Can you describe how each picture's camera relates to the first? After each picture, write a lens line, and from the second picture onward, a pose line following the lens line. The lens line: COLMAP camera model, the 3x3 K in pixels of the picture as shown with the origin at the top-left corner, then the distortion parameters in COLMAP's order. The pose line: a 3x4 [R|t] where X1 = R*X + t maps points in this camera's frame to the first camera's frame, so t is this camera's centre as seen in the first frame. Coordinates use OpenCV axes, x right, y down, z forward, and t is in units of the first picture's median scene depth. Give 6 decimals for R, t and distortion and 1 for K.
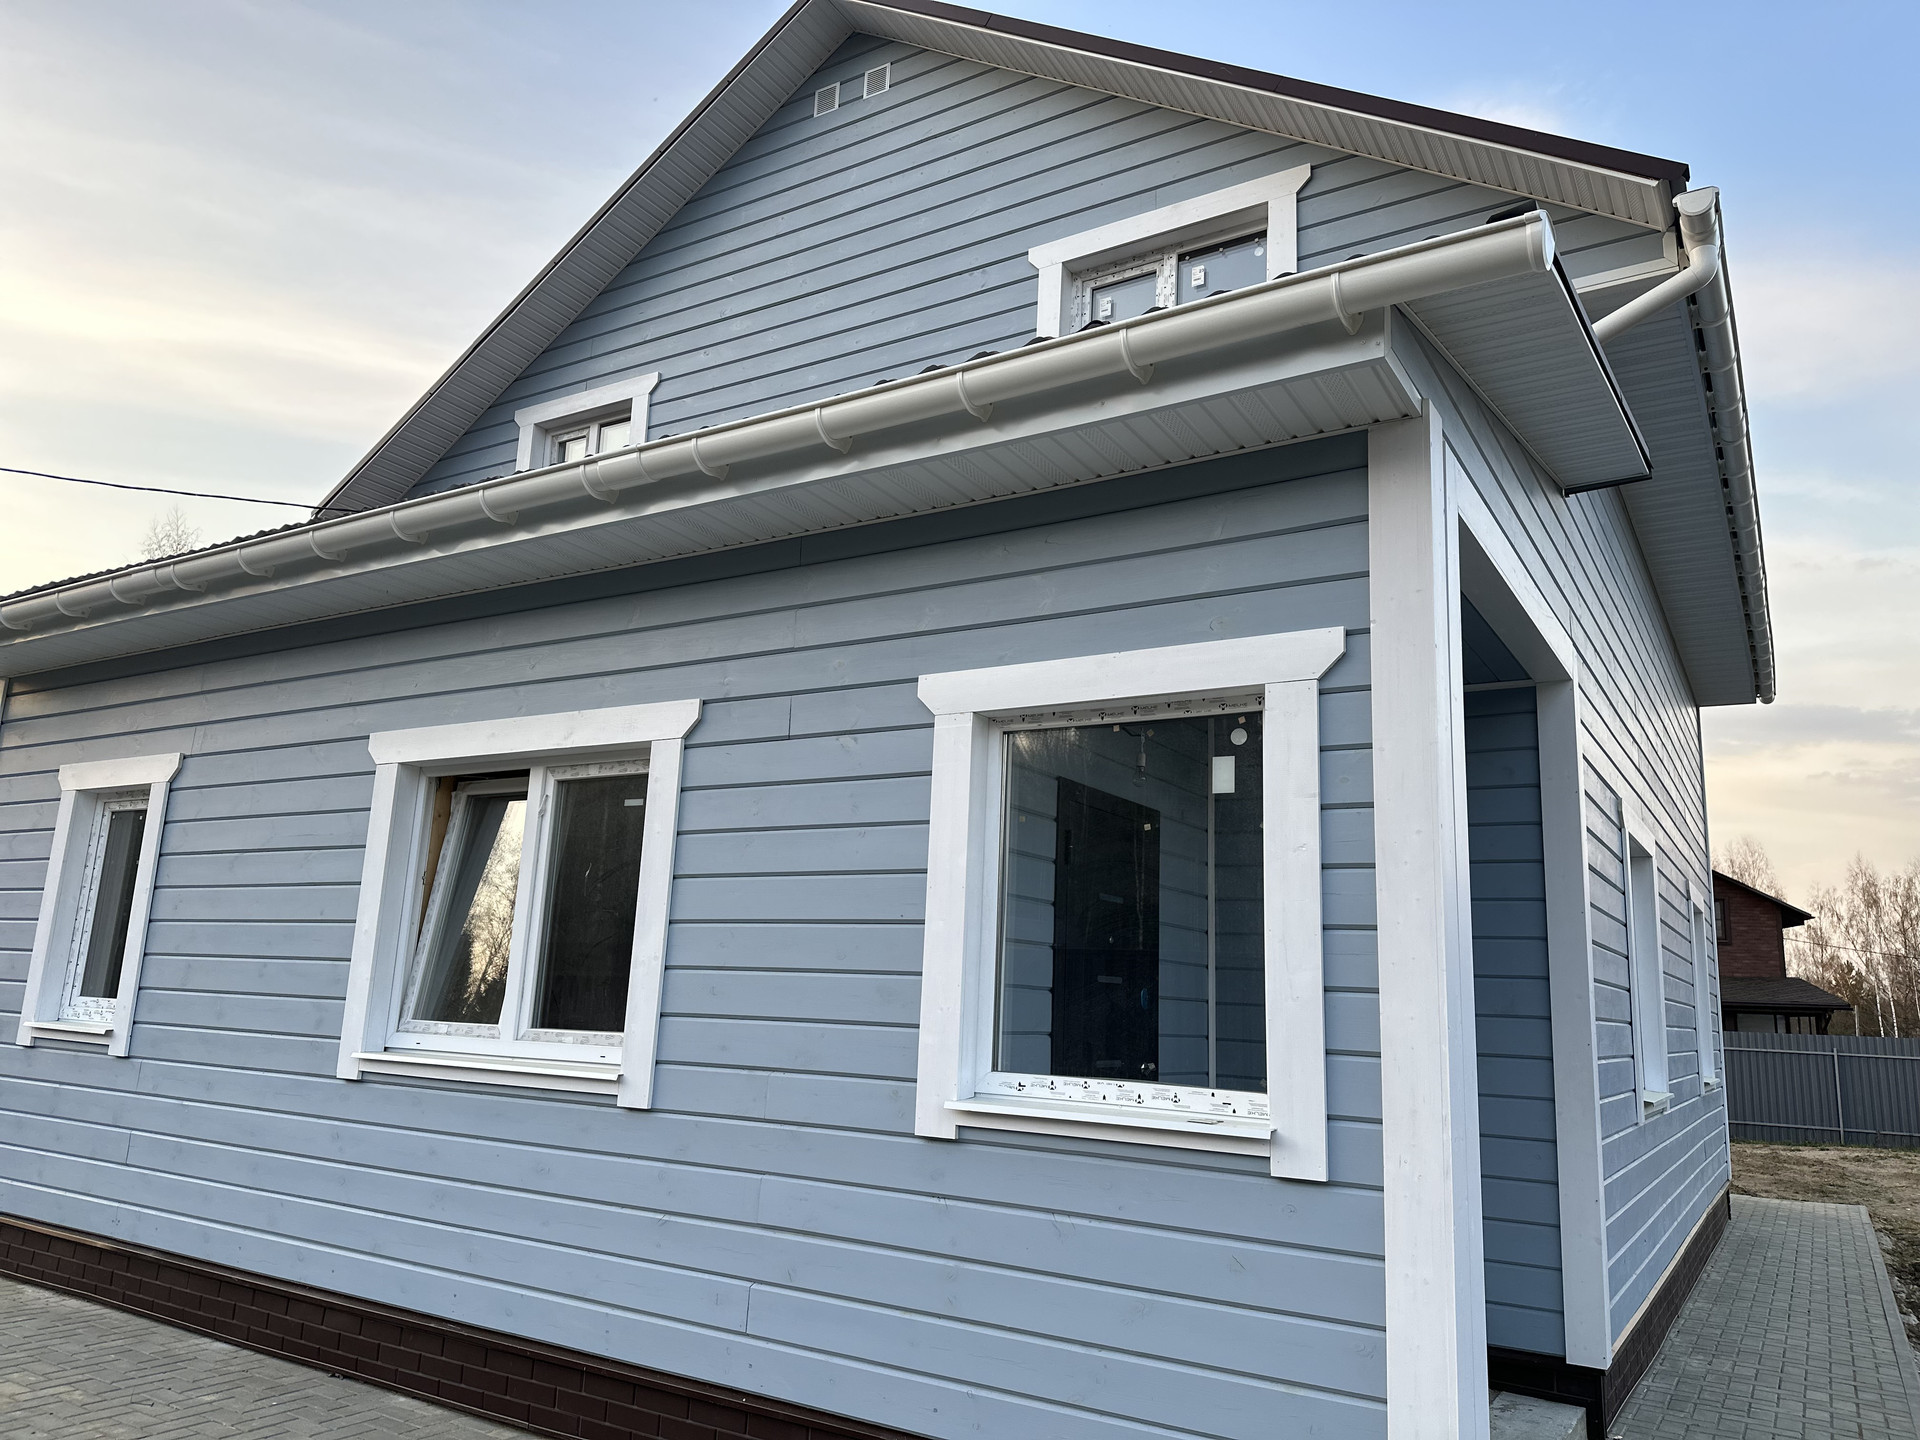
lens RADIAL K [[1337.5, 0, 959.4], [0, 1337.5, 736.0], [0, 0, 1]] dist [0.039243, -0.044093]
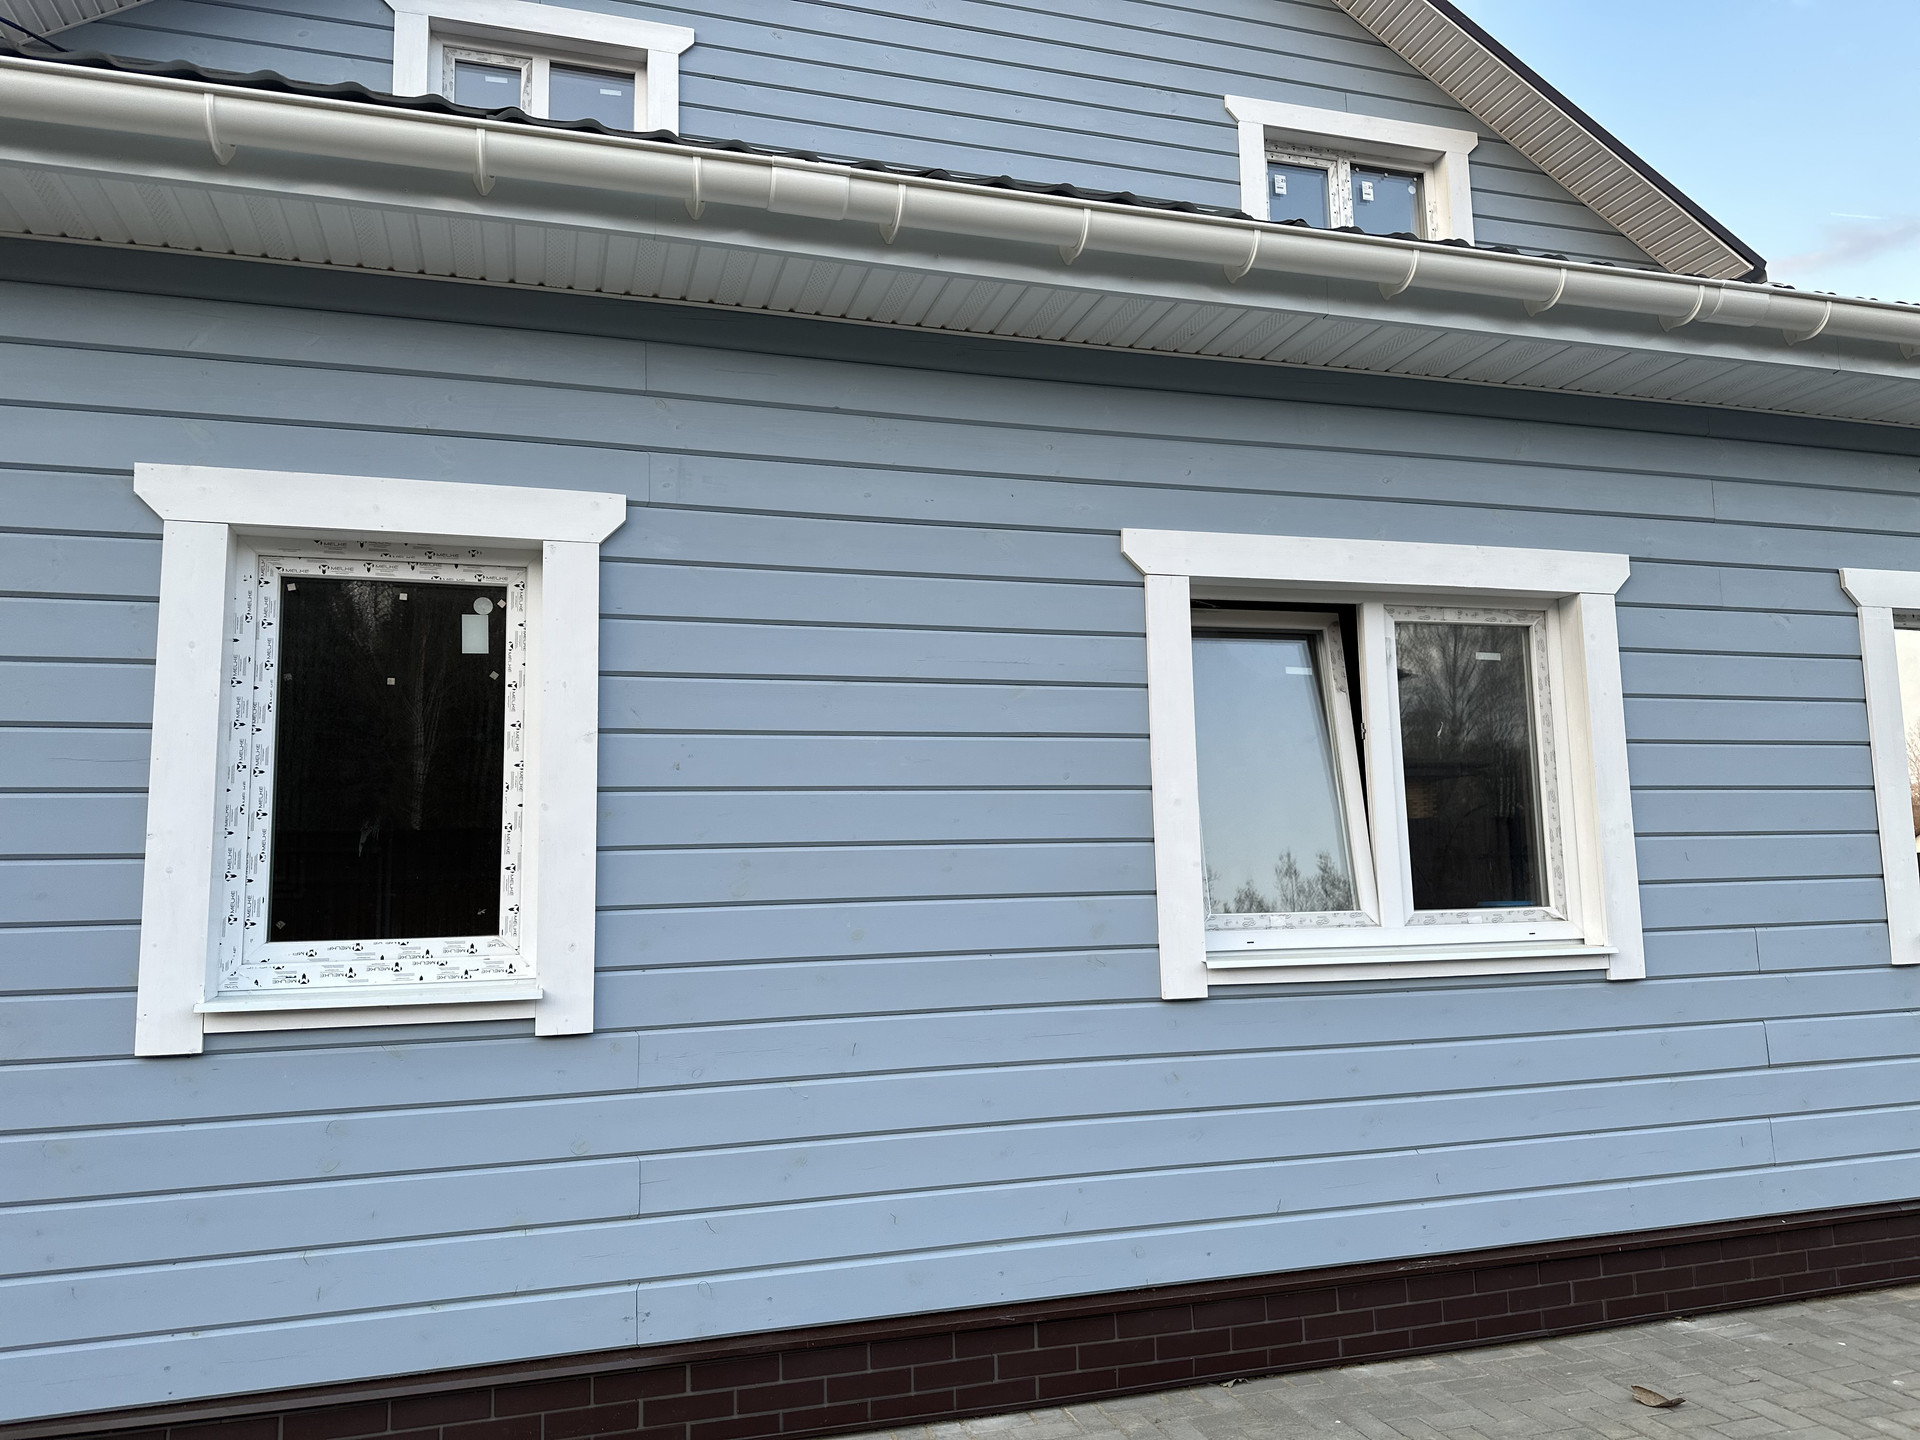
lens RADIAL K [[1398.7, 0, 959.2], [0, 1398.7, 734.9], [0, 0, 1]] dist [0.037505, -0.026243]
pose [[0.655789, 0.029764, 0.754357, -1.065629], [-0.094394, 0.994614, 0.042816, 0.085611], [-0.749020, -0.099285, 0.655066, 0.577515]]
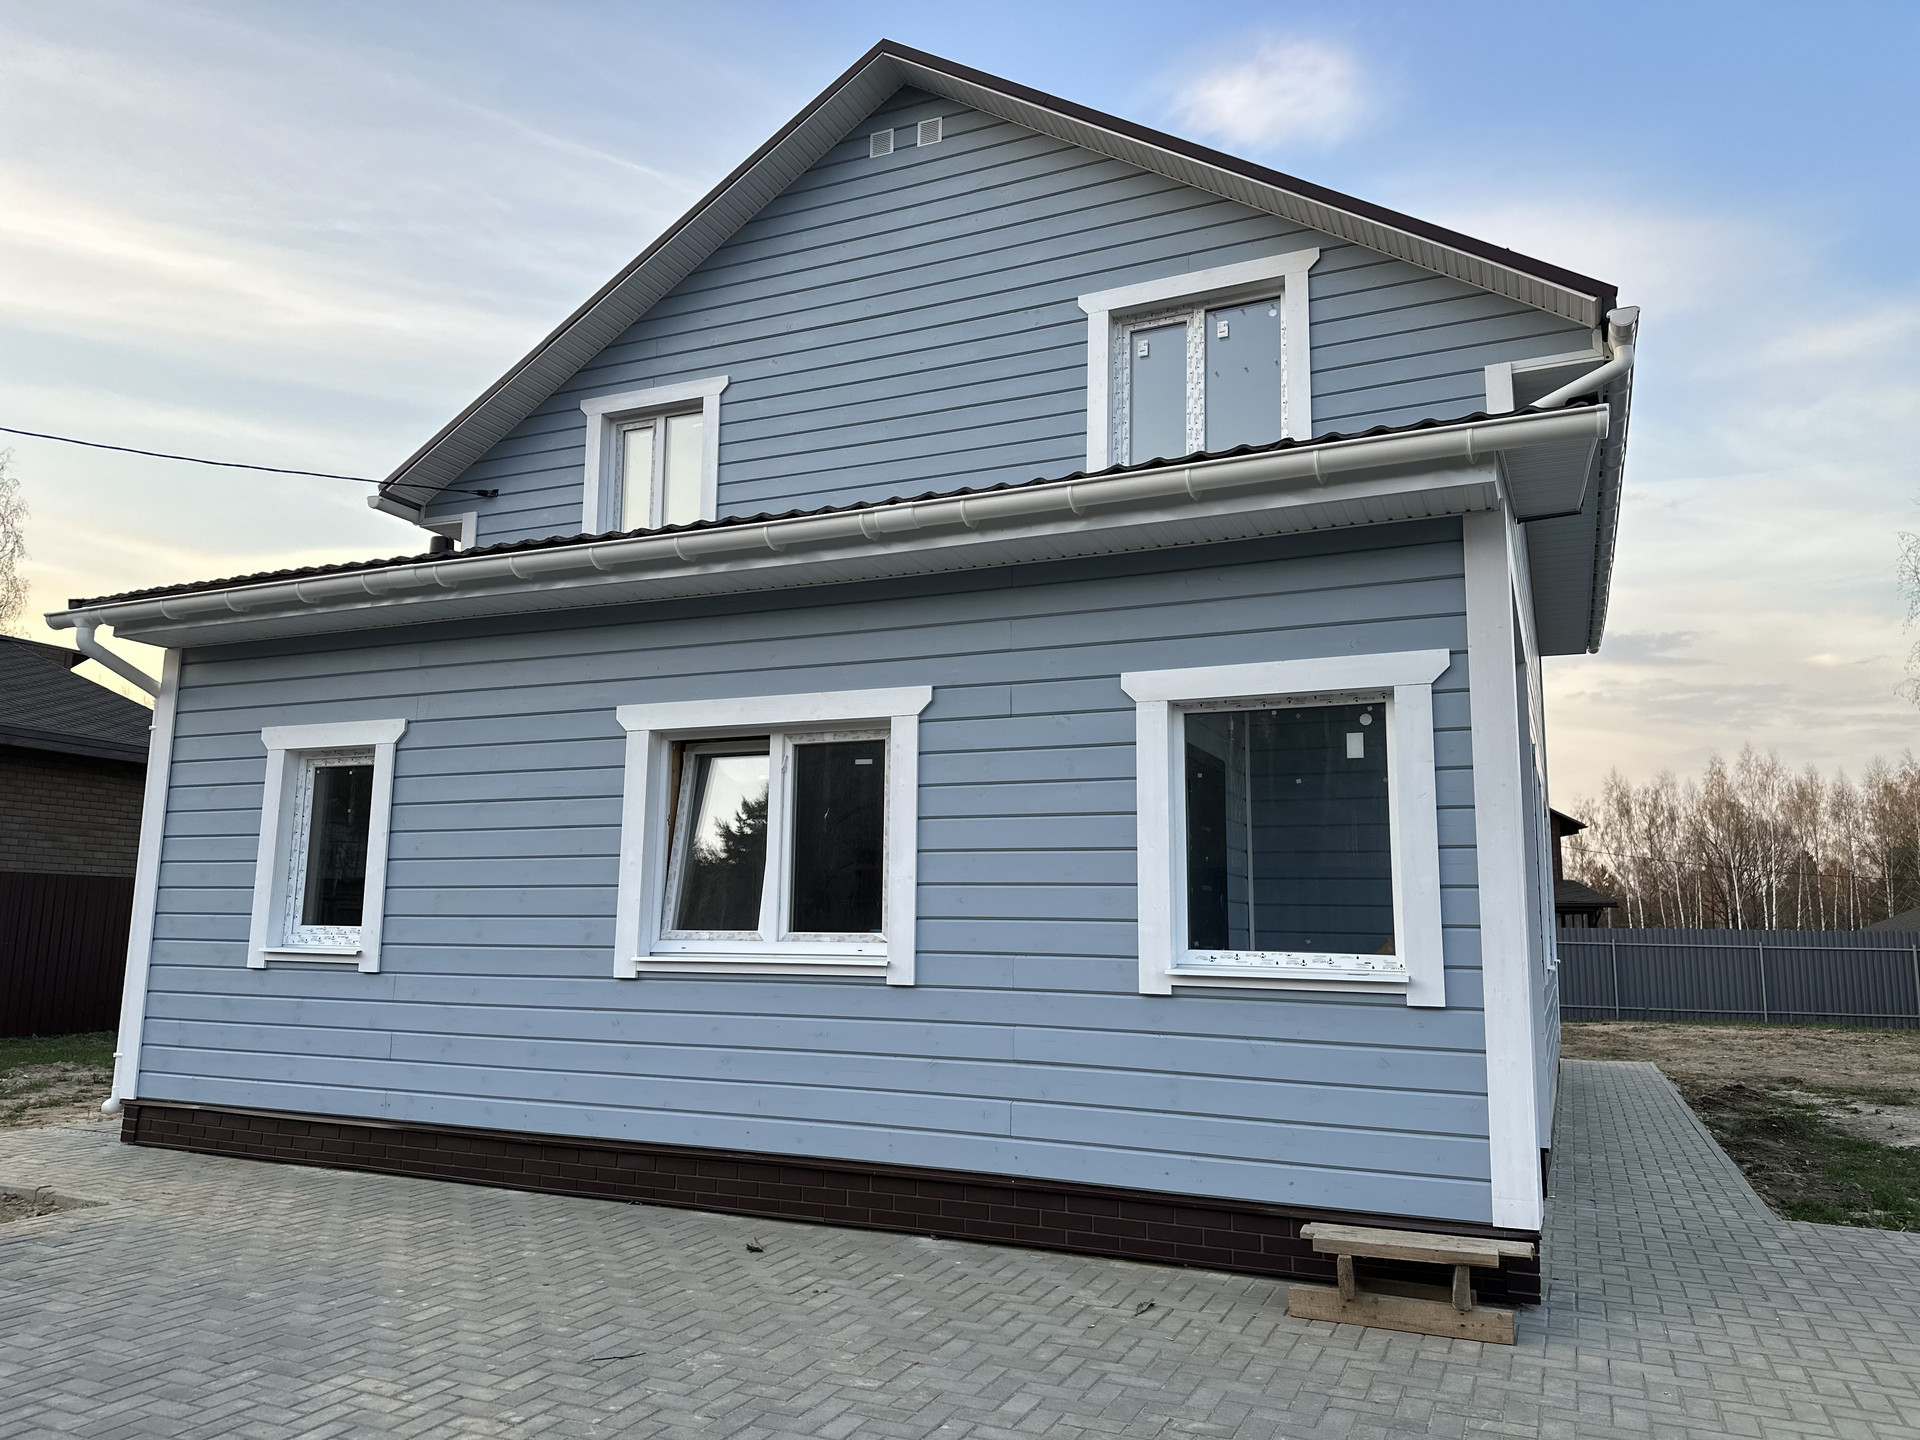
lens RADIAL K [[1337.5, 0, 949.4], [0, 1337.5, 734.2], [0, 0, 1]] dist [0.039243, -0.044093]
pose [[0.991166, -0.009288, 0.132302, -0.299027], [0.001900, 0.998437, 0.055859, -0.044999], [-0.132614, -0.055114, 0.989634, -0.272971]]
